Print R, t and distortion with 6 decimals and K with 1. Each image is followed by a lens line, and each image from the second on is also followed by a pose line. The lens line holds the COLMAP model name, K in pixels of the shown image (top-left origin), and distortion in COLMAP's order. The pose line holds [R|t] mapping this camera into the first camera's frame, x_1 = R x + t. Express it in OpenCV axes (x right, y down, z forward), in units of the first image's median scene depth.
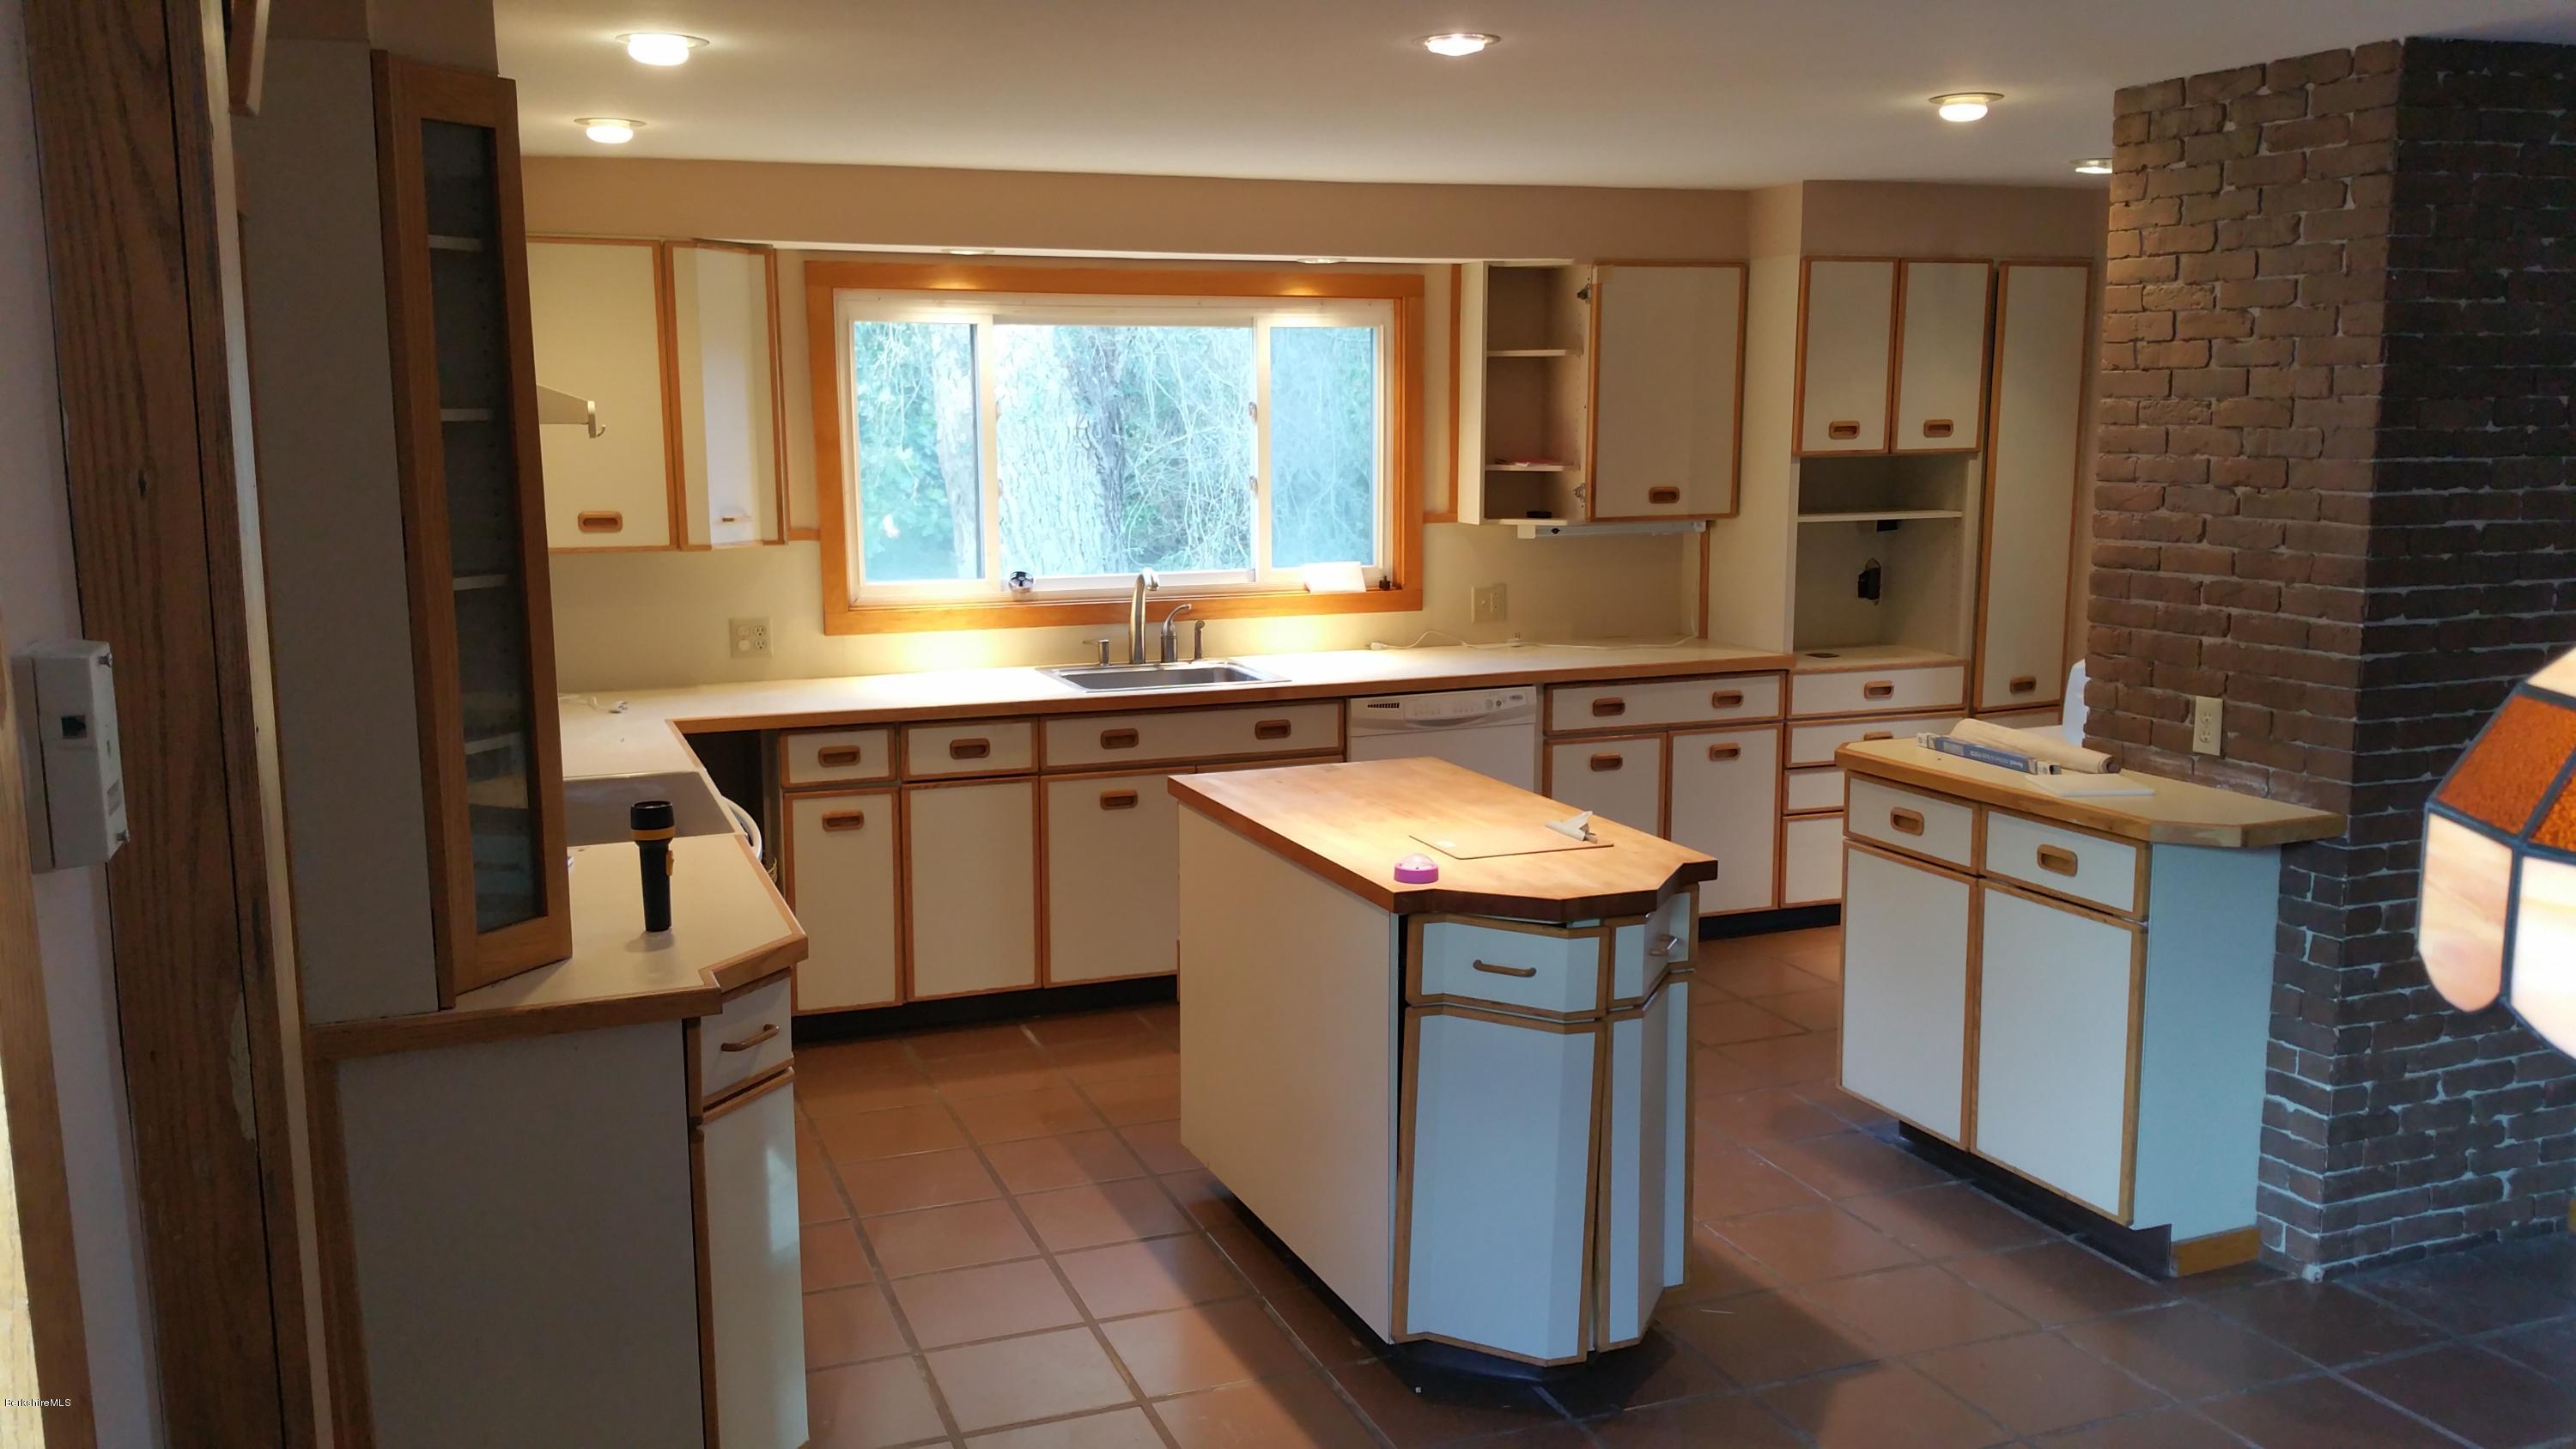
lens RADIAL K [[2041.4, 0, 1240.0], [0, 2041.4, 683.1], [0, 0, 1]] dist [0.075613, -0.114421]
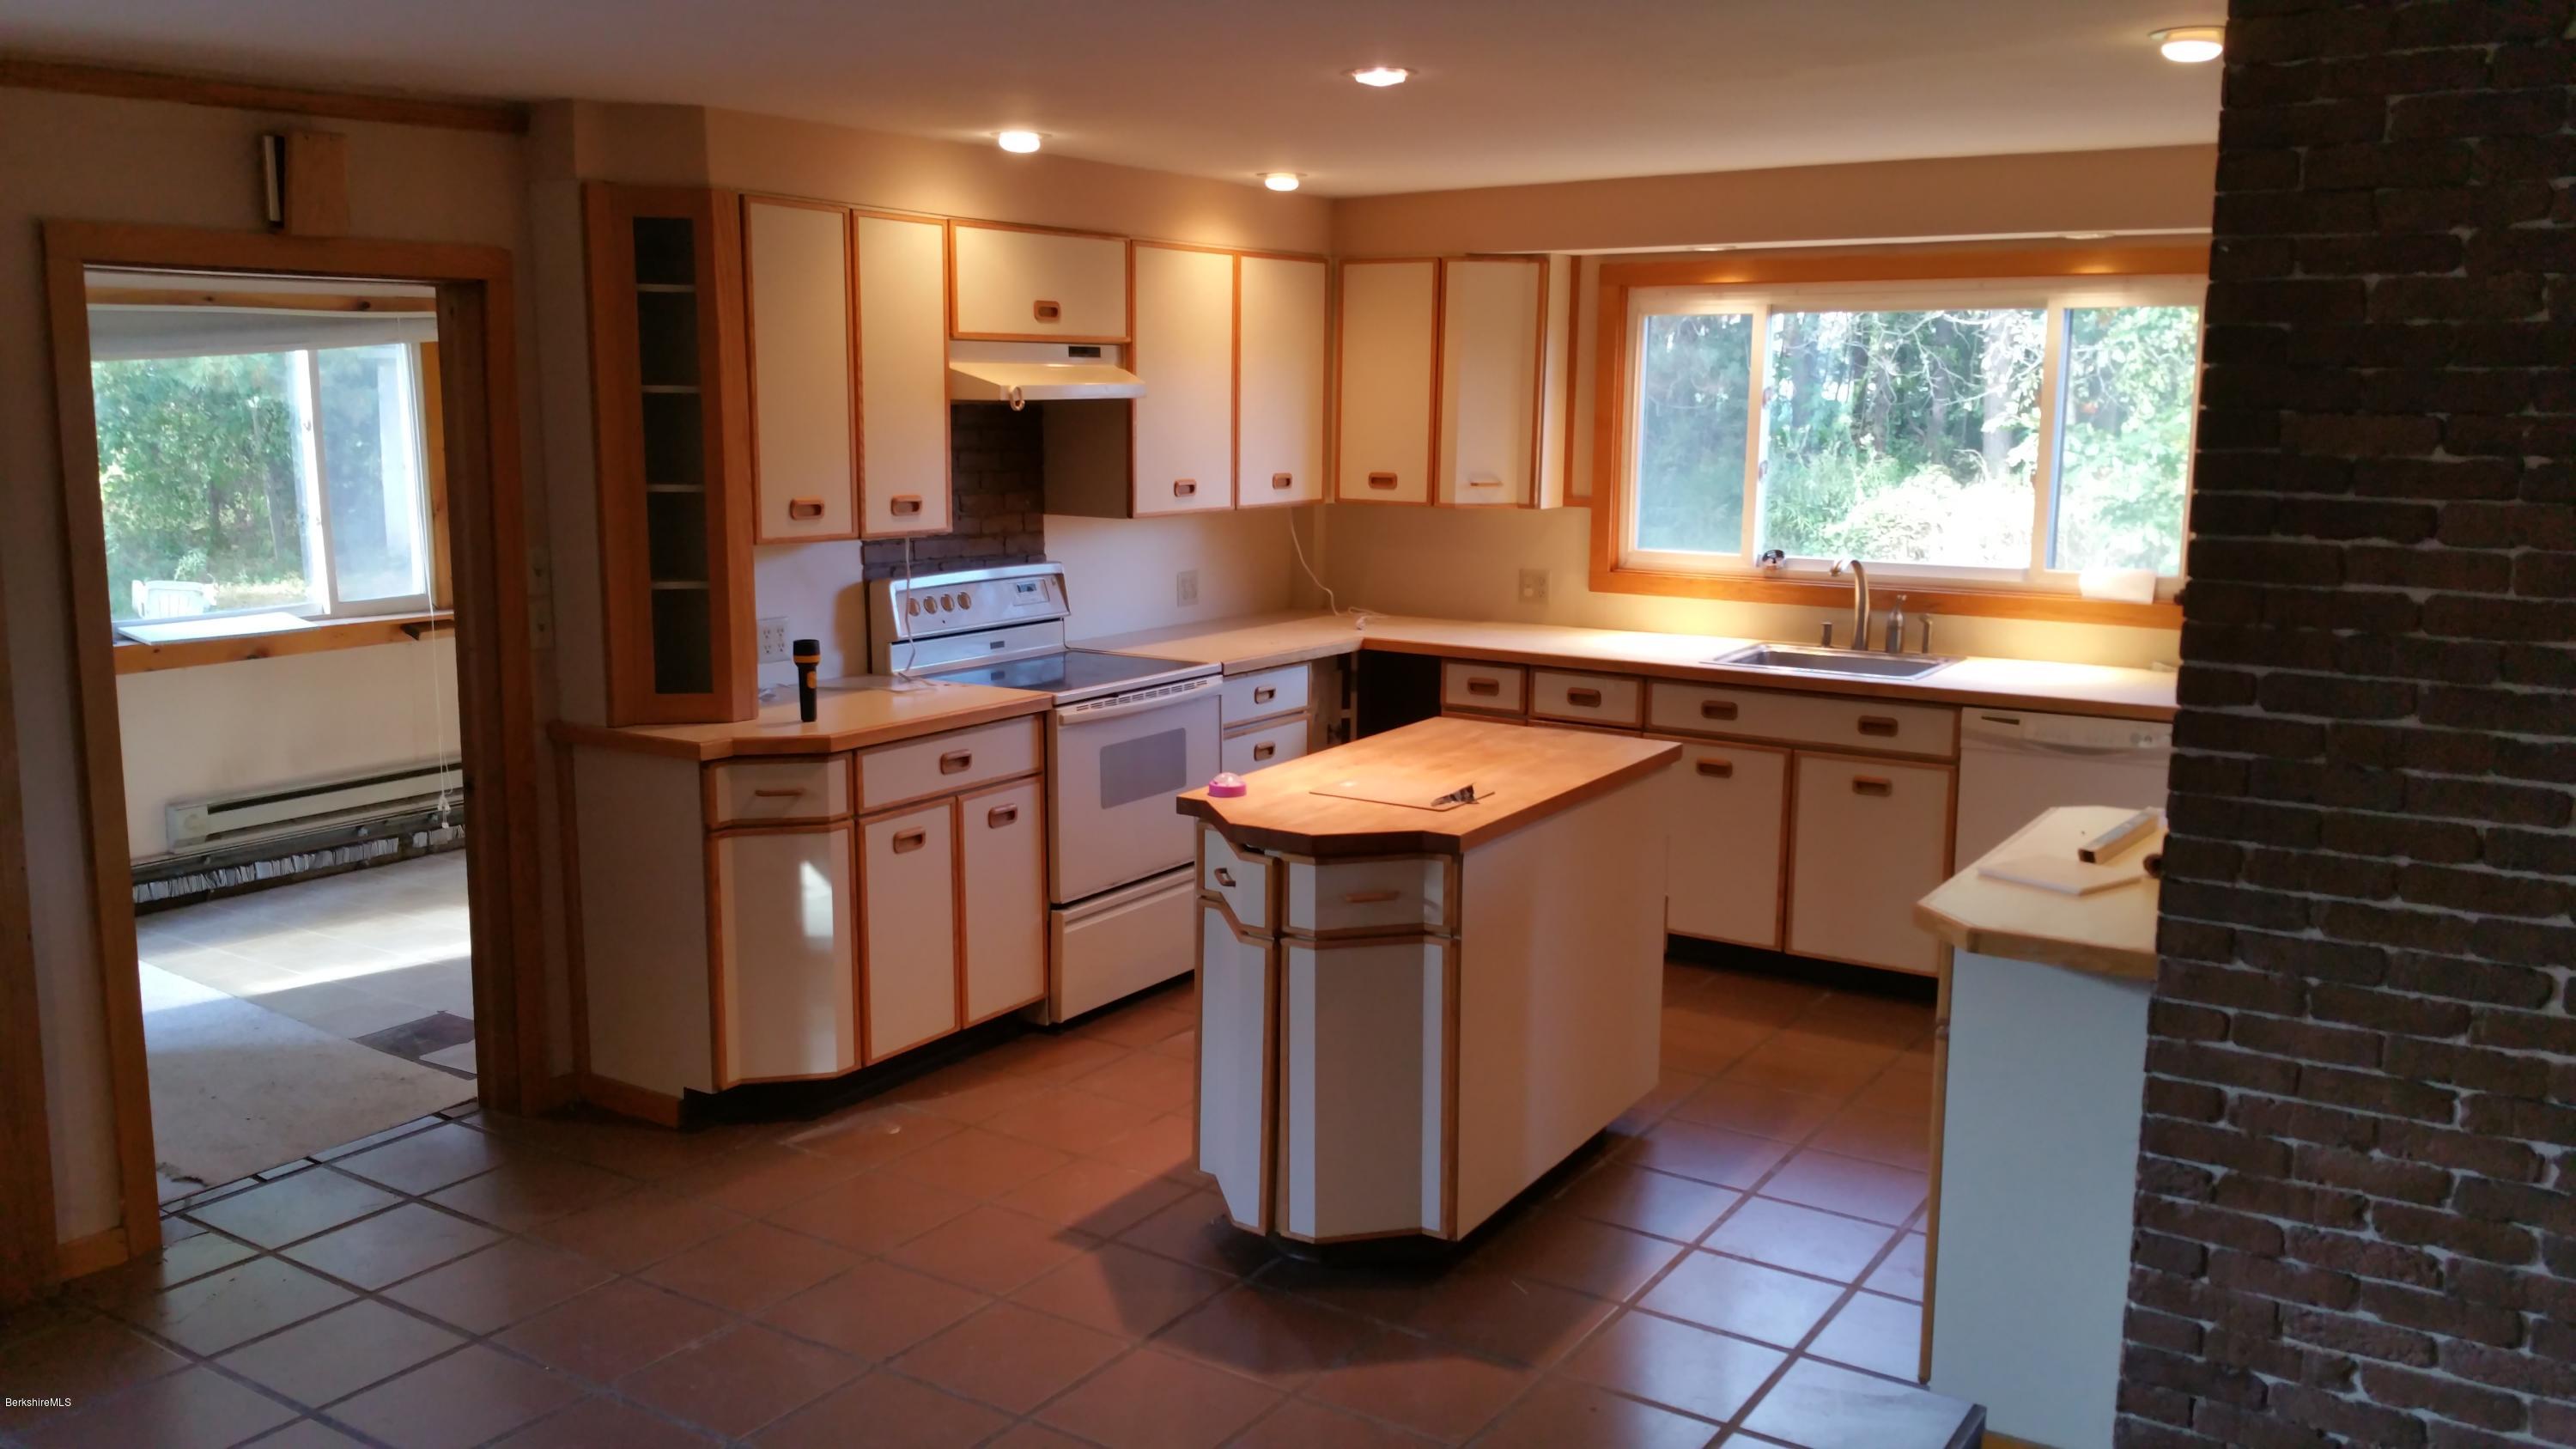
lens RADIAL K [[2041.4, 0, 1330.7], [0, 2041.4, 655.2], [0, 0, 1]] dist [0.075613, -0.114421]
pose [[0.608047, 0.114510, -0.785599, 0.659803], [-0.114361, 0.991856, 0.056060, -0.037893], [0.785621, 0.055755, 0.616191, 0.199530]]
